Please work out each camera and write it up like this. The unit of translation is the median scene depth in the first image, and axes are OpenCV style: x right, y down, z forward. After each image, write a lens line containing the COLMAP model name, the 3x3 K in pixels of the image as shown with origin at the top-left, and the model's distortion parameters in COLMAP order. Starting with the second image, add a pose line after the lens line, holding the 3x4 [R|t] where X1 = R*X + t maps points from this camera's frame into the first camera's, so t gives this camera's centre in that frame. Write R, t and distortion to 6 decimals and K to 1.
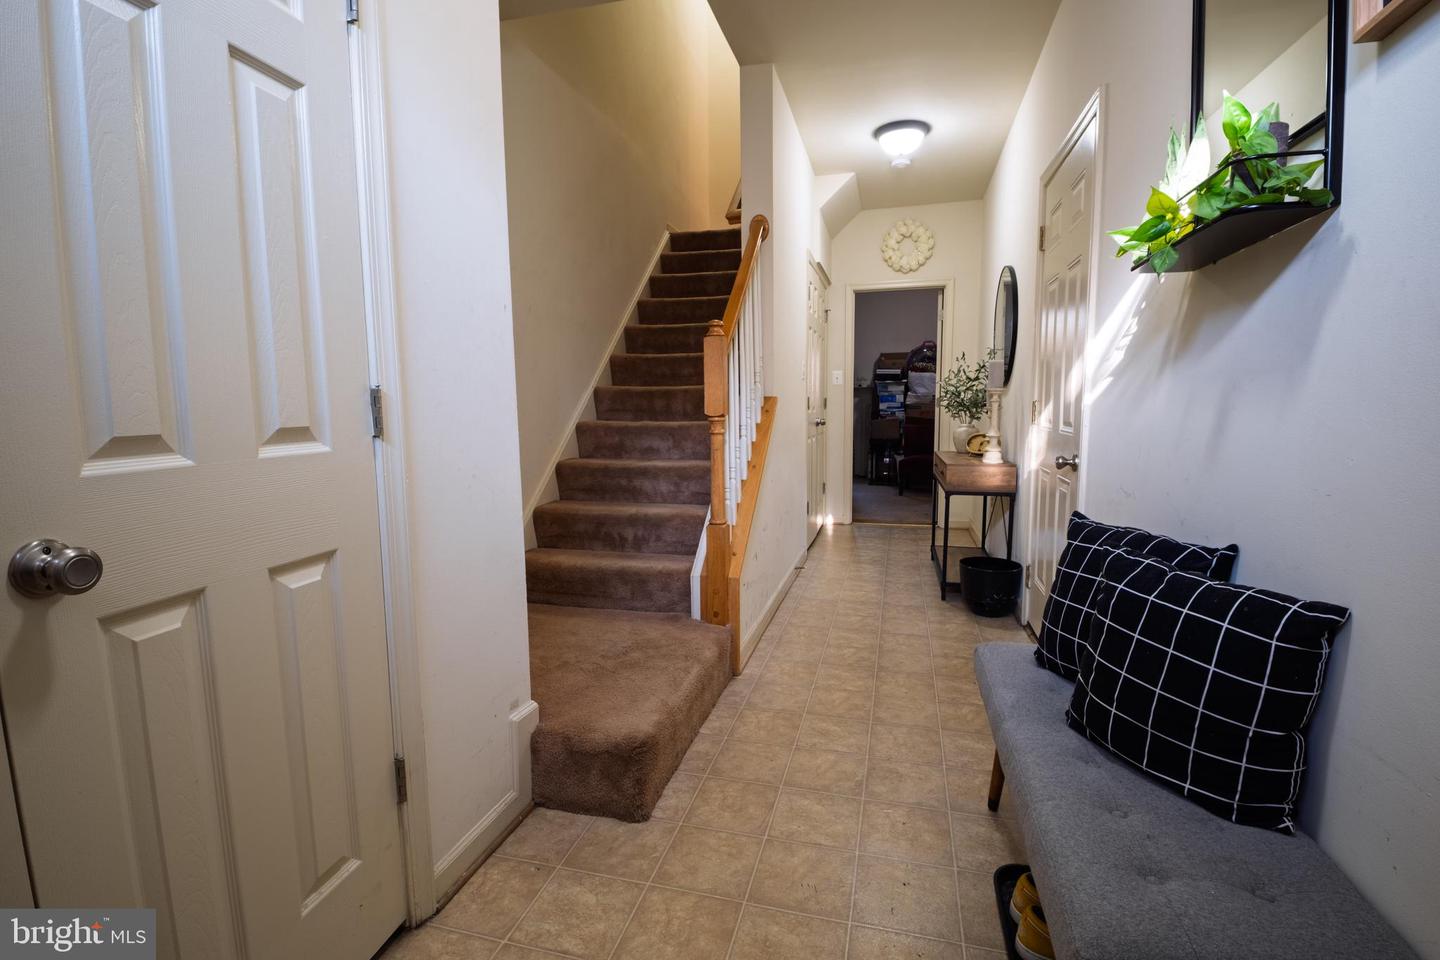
lens RADIAL K [[647.6, 0, 726.6], [0, 647.6, 479.7], [0, 0, 1]] dist [0.023879, -0.029968]
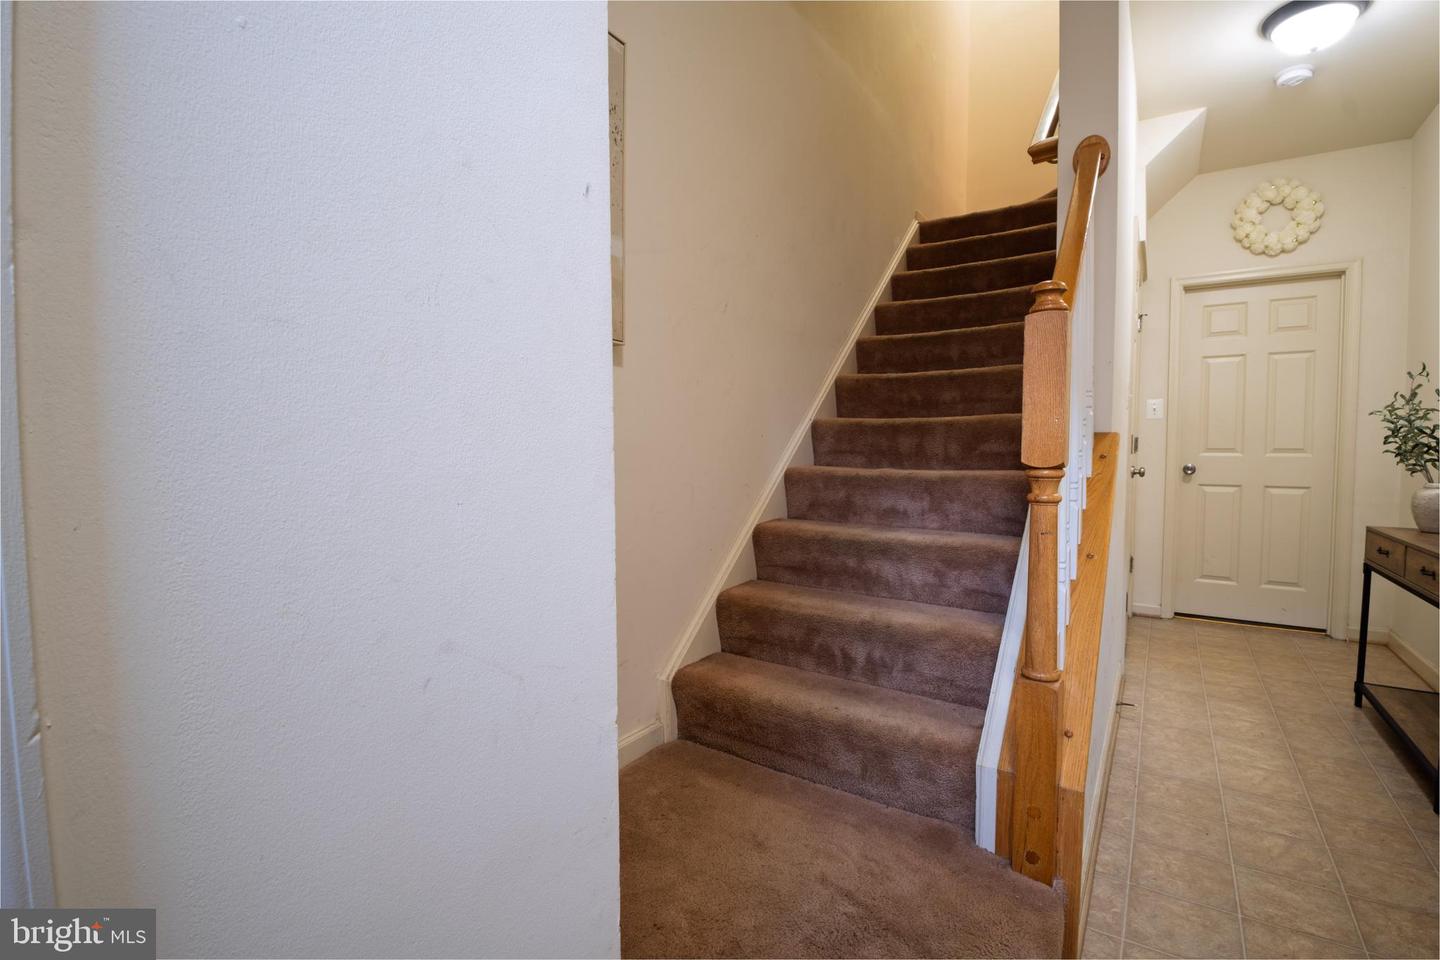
lens RADIAL K [[647.6, 0, 726.6], [0, 647.6, 479.7], [0, 0, 1]] dist [0.023879, -0.029968]
pose [[0.945532, 0.027008, -0.324408, -0.065517], [-0.047087, 0.997419, -0.054203, -0.036242], [0.322107, 0.066526, 0.944363, 0.326253]]
